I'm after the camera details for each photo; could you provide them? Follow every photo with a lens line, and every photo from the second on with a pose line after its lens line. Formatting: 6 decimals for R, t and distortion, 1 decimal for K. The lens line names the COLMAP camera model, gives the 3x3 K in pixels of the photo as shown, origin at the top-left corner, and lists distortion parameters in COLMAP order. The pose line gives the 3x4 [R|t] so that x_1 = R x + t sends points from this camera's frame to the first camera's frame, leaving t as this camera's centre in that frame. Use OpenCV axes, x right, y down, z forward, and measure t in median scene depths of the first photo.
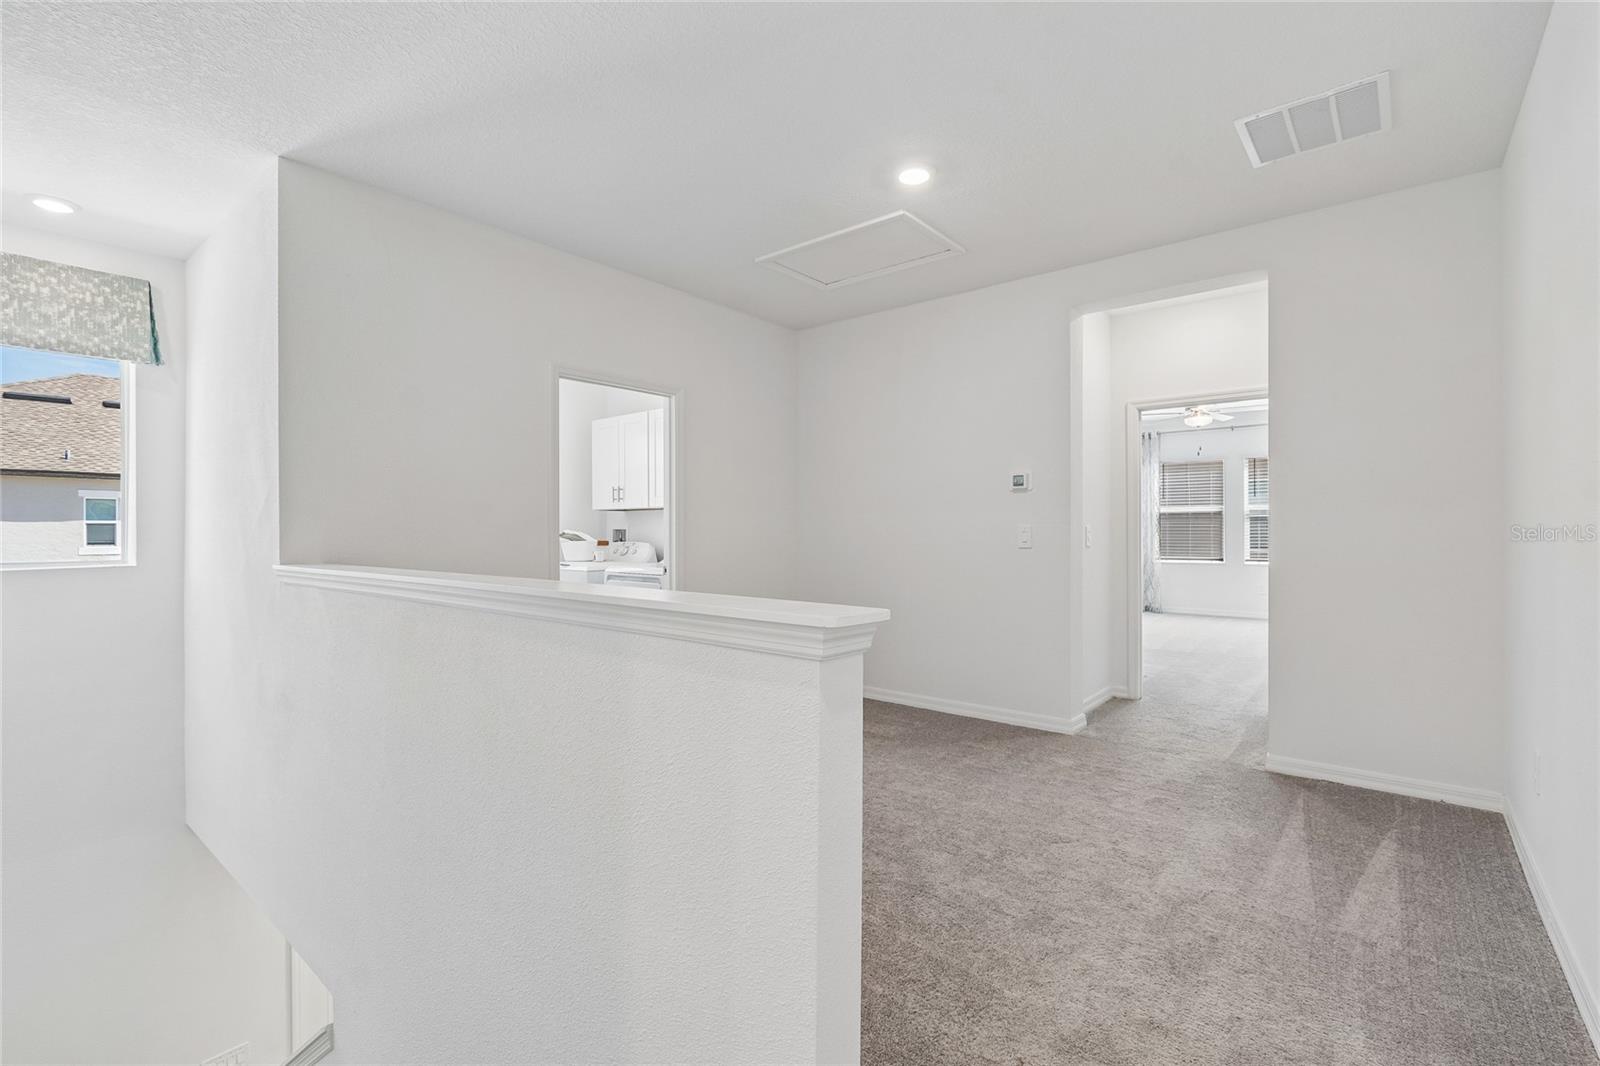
lens RADIAL K [[706.6, 0, 810.2], [0, 706.6, 533.9], [0, 0, 1]] dist [0.002221, -0.001418]
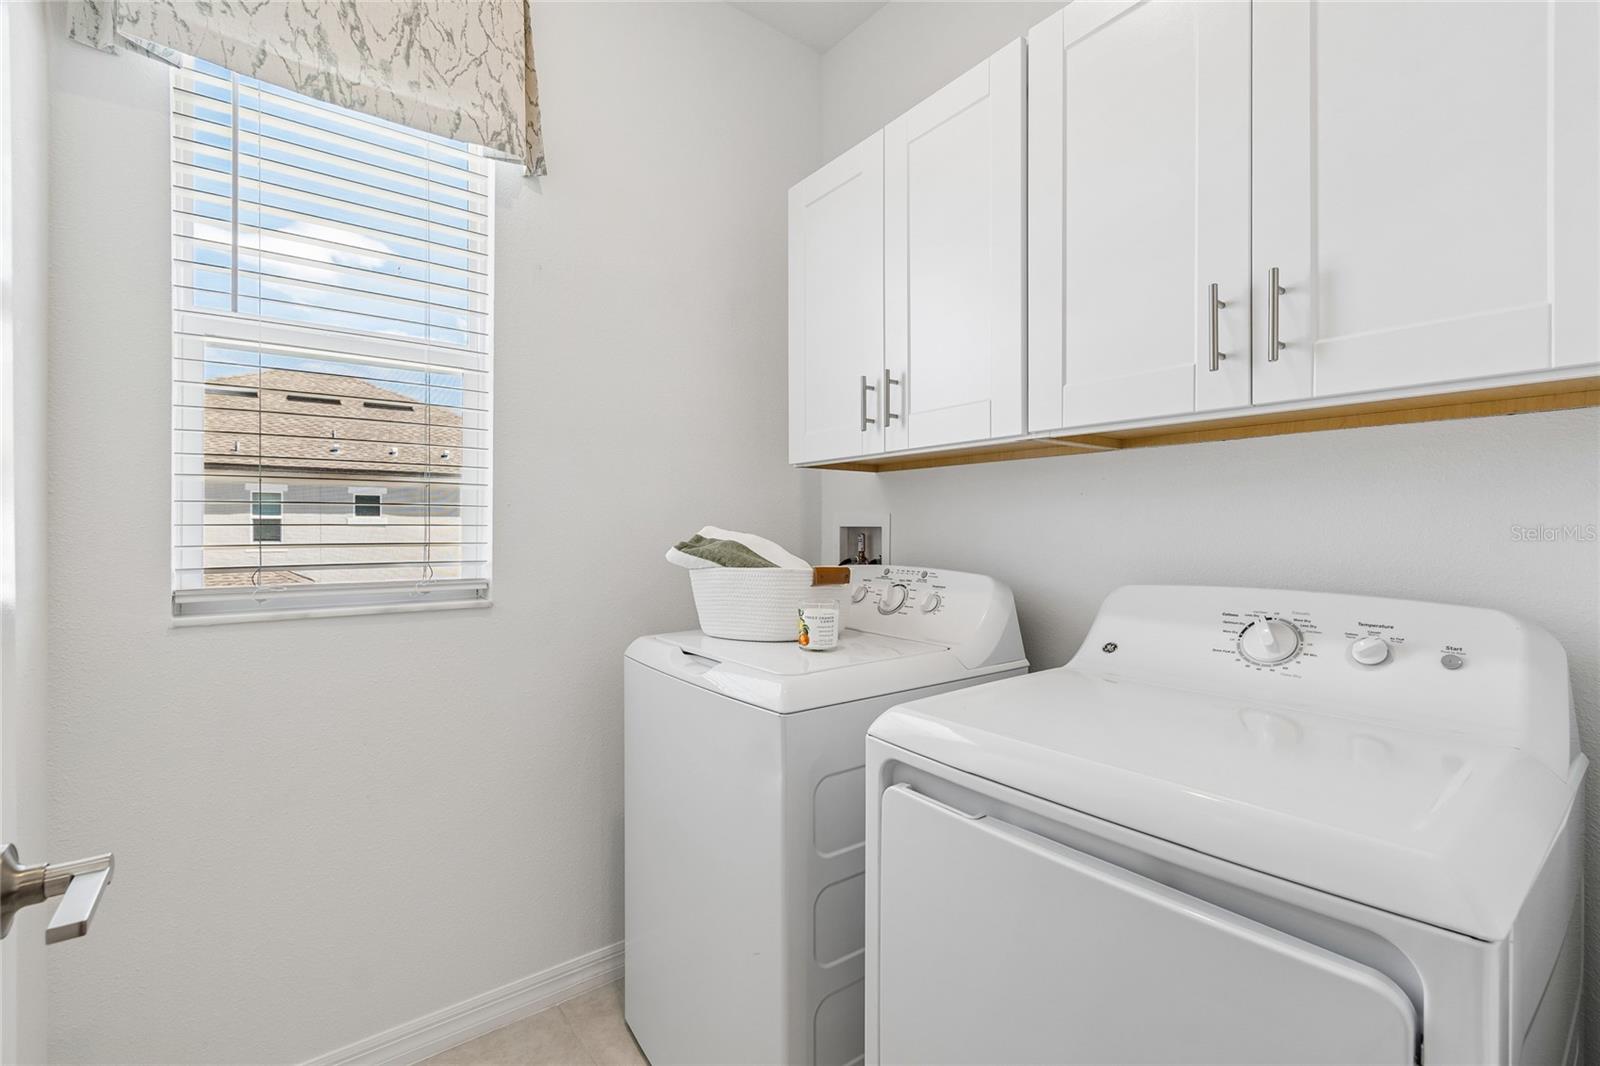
lens RADIAL K [[706.6, 0, 810.2], [0, 706.6, 533.9], [0, 0, 1]] dist [0.002221, -0.001418]
pose [[0.975963, 0.007470, -0.217810, -0.236821], [-0.006508, 0.999966, 0.005135, -0.004730], [0.217841, -0.003594, 0.975978, 0.715455]]
